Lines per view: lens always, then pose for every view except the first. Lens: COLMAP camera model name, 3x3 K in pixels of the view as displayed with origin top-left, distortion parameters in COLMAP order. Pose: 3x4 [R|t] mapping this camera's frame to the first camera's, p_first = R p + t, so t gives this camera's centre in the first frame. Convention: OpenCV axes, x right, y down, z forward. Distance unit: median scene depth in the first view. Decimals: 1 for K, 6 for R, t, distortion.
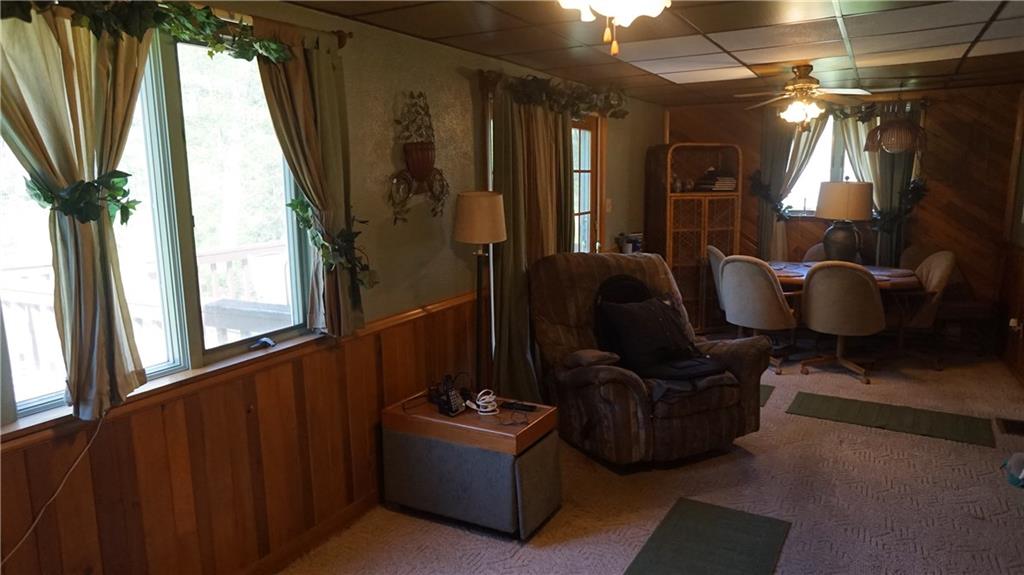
lens RADIAL K [[666.1, 0, 511.2], [0, 666.1, 284.2], [0, 0, 1]] dist [-0.011108, -0.000474]
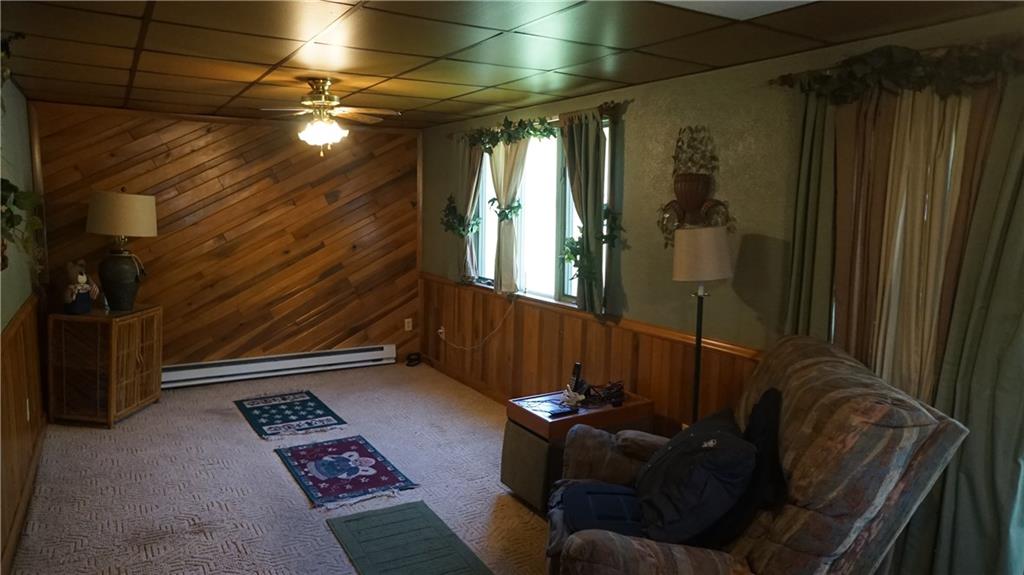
lens RADIAL K [[666.1, 0, 511.1], [0, 666.1, 286.9], [0, 0, 1]] dist [-0.011108, -0.000474]
pose [[-0.494661, 0.127595, -0.859669, 0.933713], [-0.145817, 0.962957, 0.226829, -0.245044], [0.856766, 0.237558, -0.457731, 1.309558]]
